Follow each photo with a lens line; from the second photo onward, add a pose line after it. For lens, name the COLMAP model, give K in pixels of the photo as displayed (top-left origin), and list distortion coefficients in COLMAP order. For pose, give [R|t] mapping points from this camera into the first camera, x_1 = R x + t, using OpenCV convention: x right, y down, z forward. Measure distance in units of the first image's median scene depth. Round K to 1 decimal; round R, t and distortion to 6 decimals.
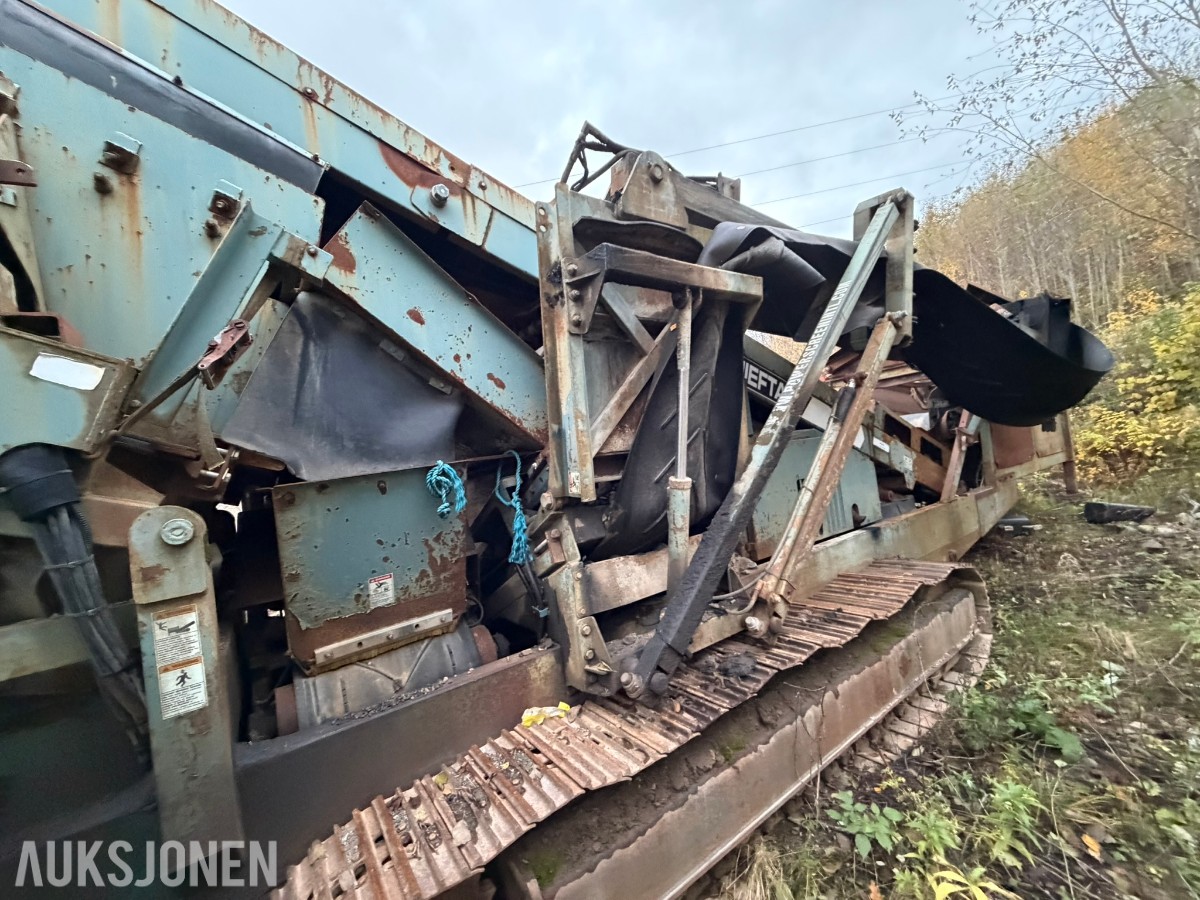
lens RADIAL K [[475.2, 0, 598.3], [0, 475.2, 447.2], [0, 0, 1]] dist [-0.003077, 0.003284]
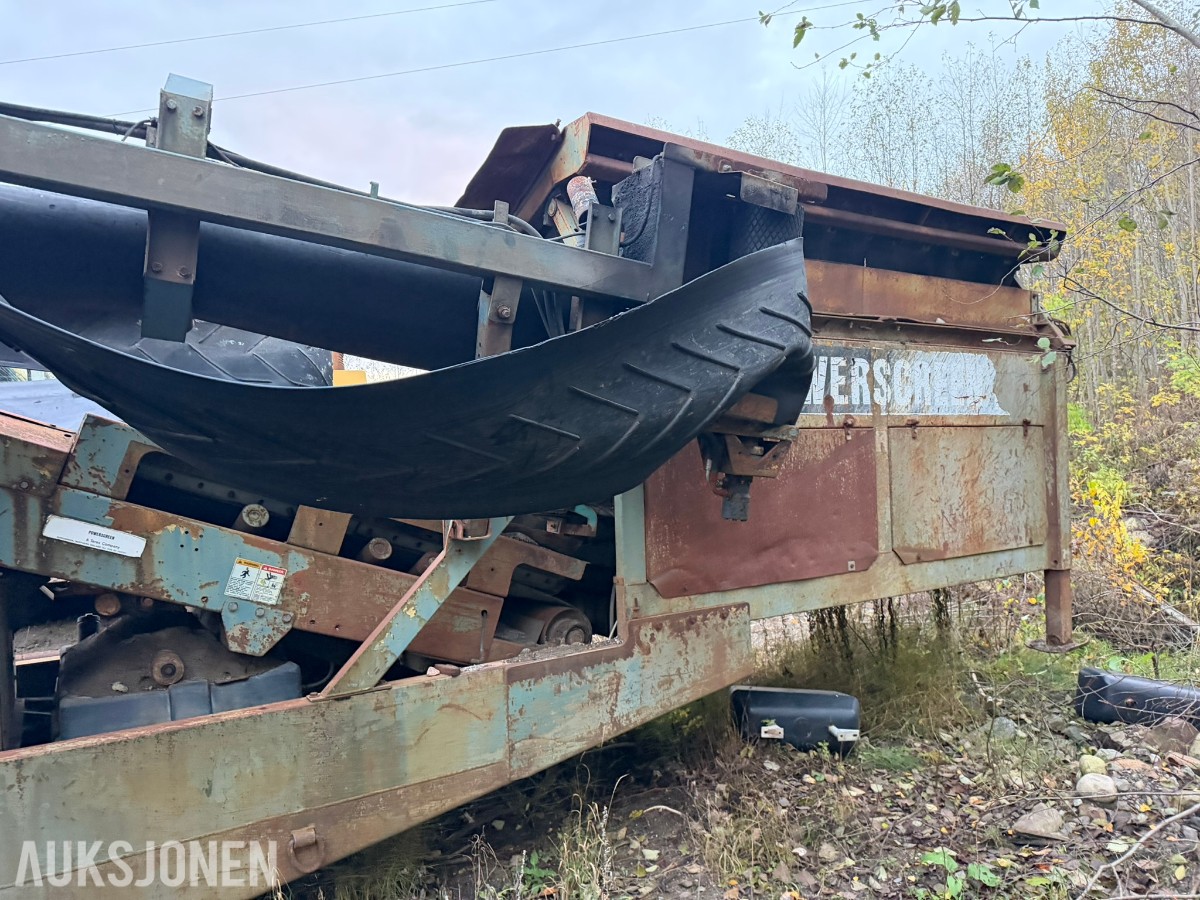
lens RADIAL K [[854.3, 0, 614.2], [0, 854.3, 459.7], [0, 0, 1]] dist [0.113265, -0.140080]
pose [[0.997854, 0.062967, -0.017960, 2.096145], [-0.062593, 0.997825, 0.020695, -0.215089], [0.019224, -0.019527, 0.999624, 0.712922]]
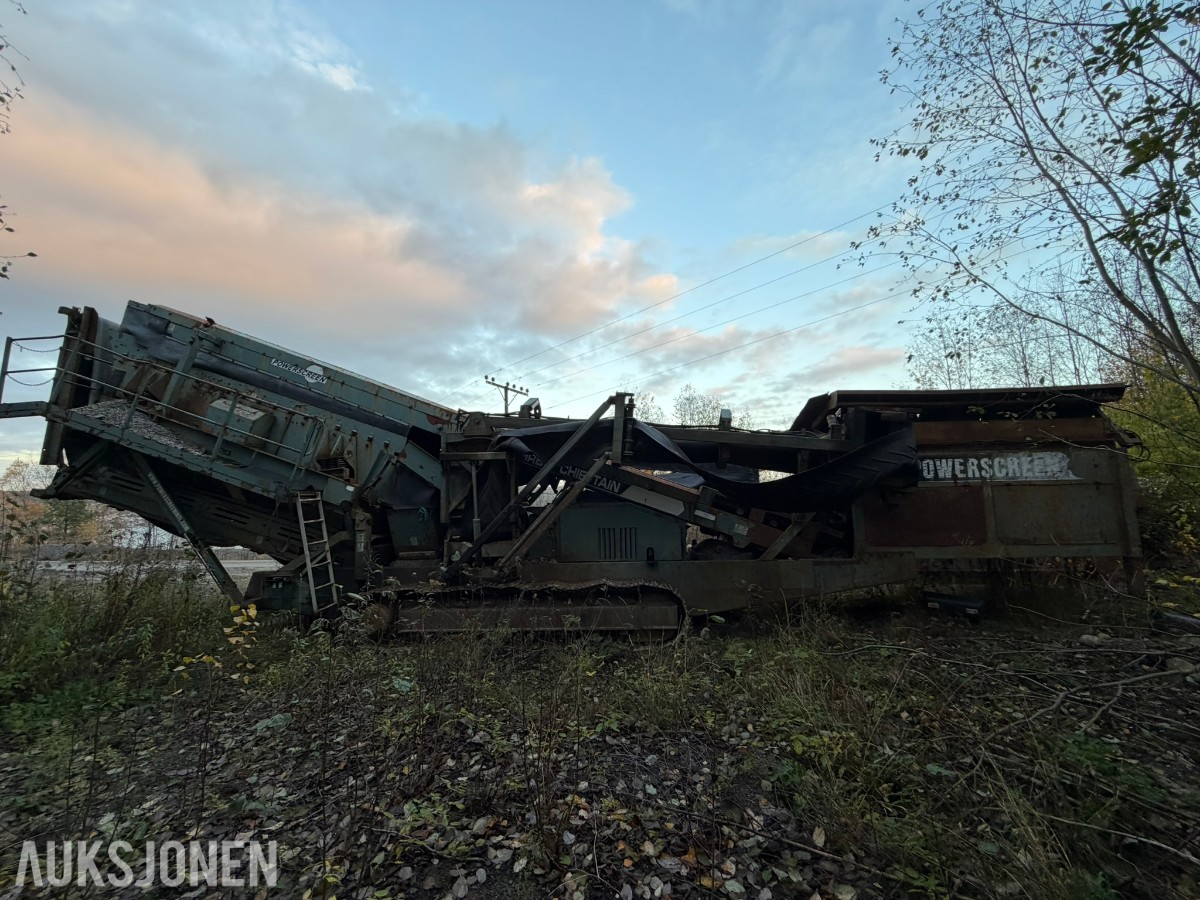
lens RADIAL K [[475.2, 0, 598.3], [0, 475.2, 447.2], [0, 0, 1]] dist [-0.003077, 0.003284]
pose [[0.782406, 0.013544, -0.622621, 2.700409], [-0.045522, 0.998333, -0.035487, -0.326317], [0.621102, 0.056108, 0.781718, -0.940365]]
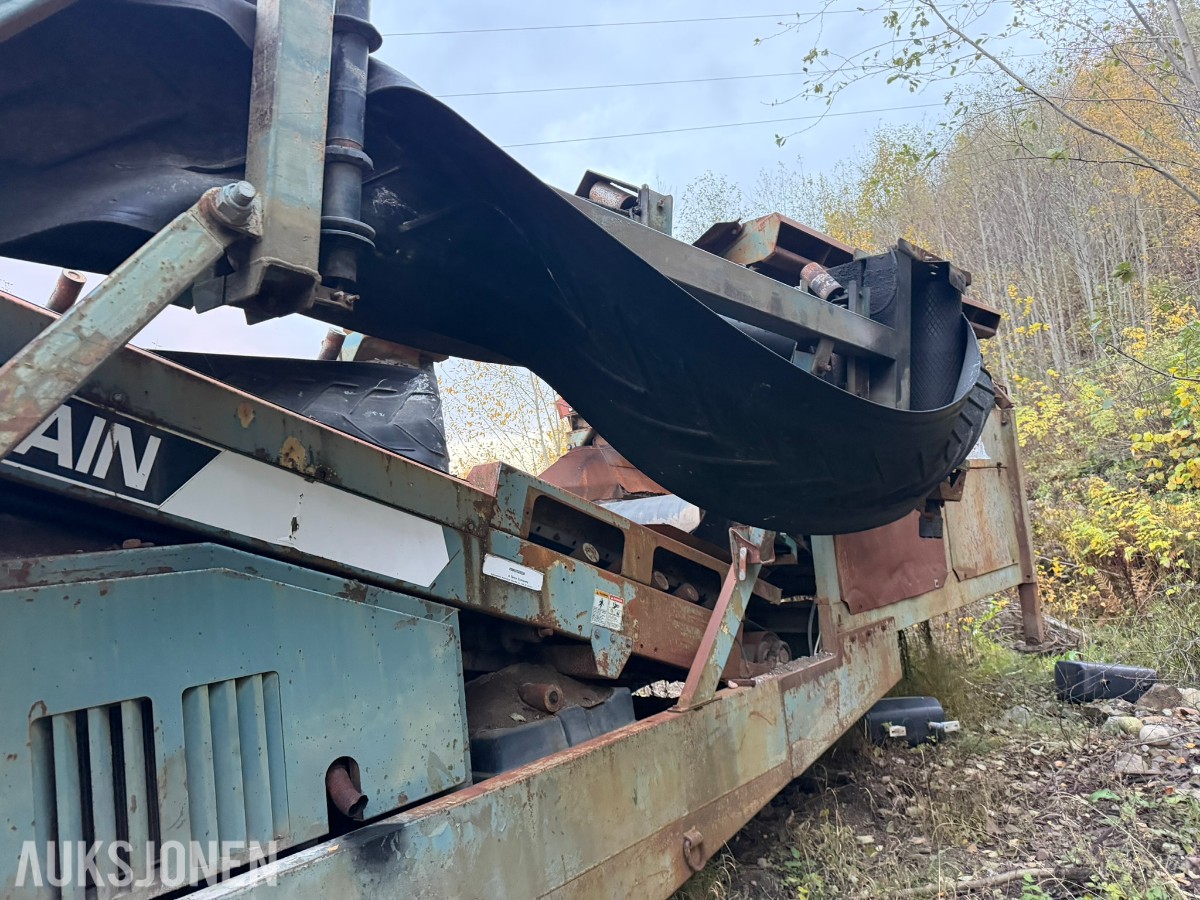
lens RADIAL K [[835.4, 0, 587.7], [0, 835.4, 453.7], [0, 0, 1]] dist [0.082543, -0.100016]
pose [[0.974995, 0.032839, 0.219789, 1.037693], [-0.014545, 0.996331, -0.084340, -0.097061], [-0.221752, 0.079035, 0.971895, 0.608438]]
